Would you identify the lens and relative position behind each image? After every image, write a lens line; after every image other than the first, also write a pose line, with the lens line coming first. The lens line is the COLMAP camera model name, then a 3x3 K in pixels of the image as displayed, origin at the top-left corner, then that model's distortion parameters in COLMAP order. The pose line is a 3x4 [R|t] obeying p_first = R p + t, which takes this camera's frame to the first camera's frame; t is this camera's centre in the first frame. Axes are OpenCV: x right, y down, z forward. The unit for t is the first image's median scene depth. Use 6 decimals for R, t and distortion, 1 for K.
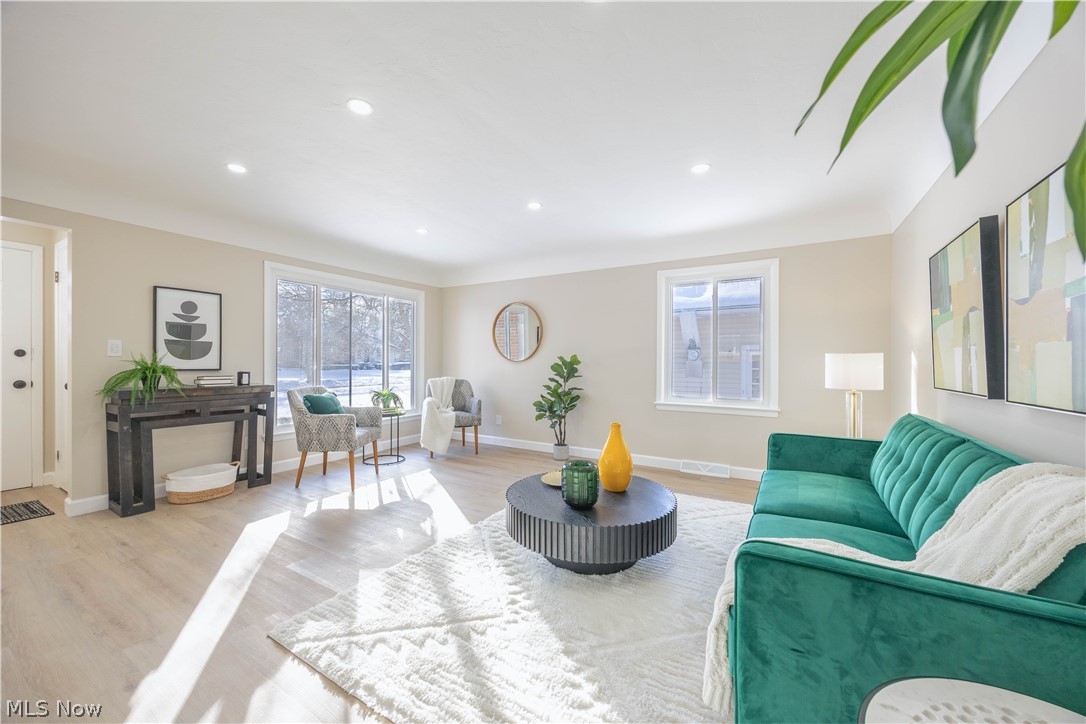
lens RADIAL K [[410.4, 0, 538.1], [0, 410.4, 364.2], [0, 0, 1]] dist [-0.005285, -0.000259]
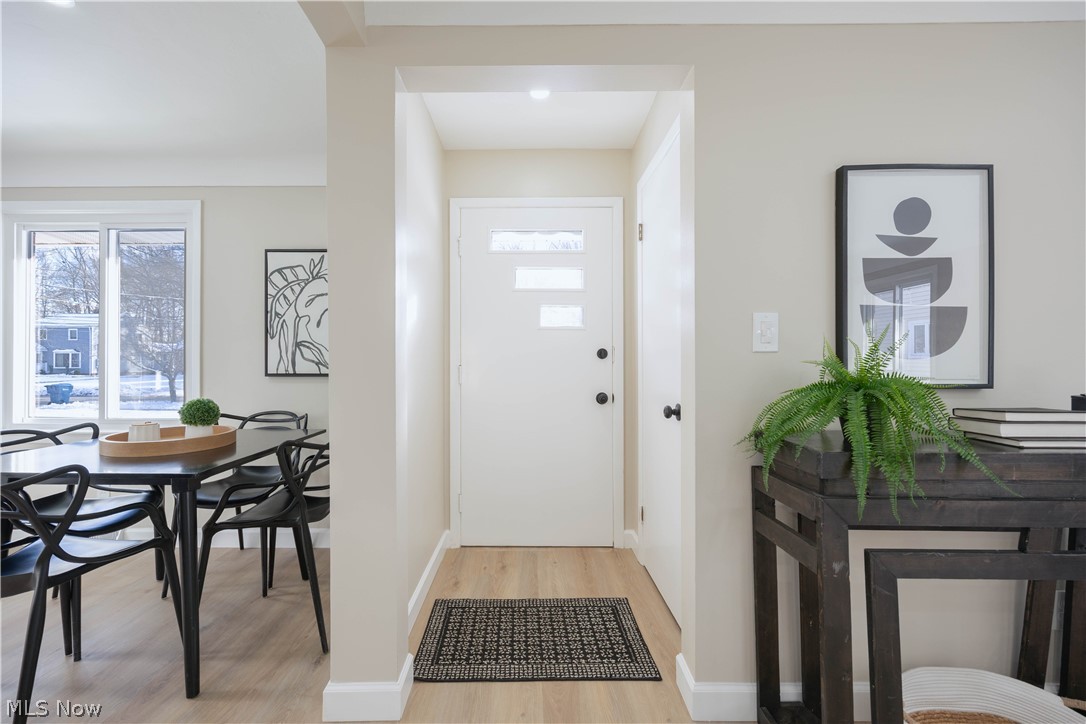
lens RADIAL K [[410.4, 0, 537.0], [0, 410.4, 363.8], [0, 0, 1]] dist [-0.005285, -0.000259]
pose [[0.530632, -0.008806, -0.847557, -0.726123], [0.002137, 0.999957, -0.009052, -0.003452], [0.847600, 0.002992, 0.530628, 0.523262]]
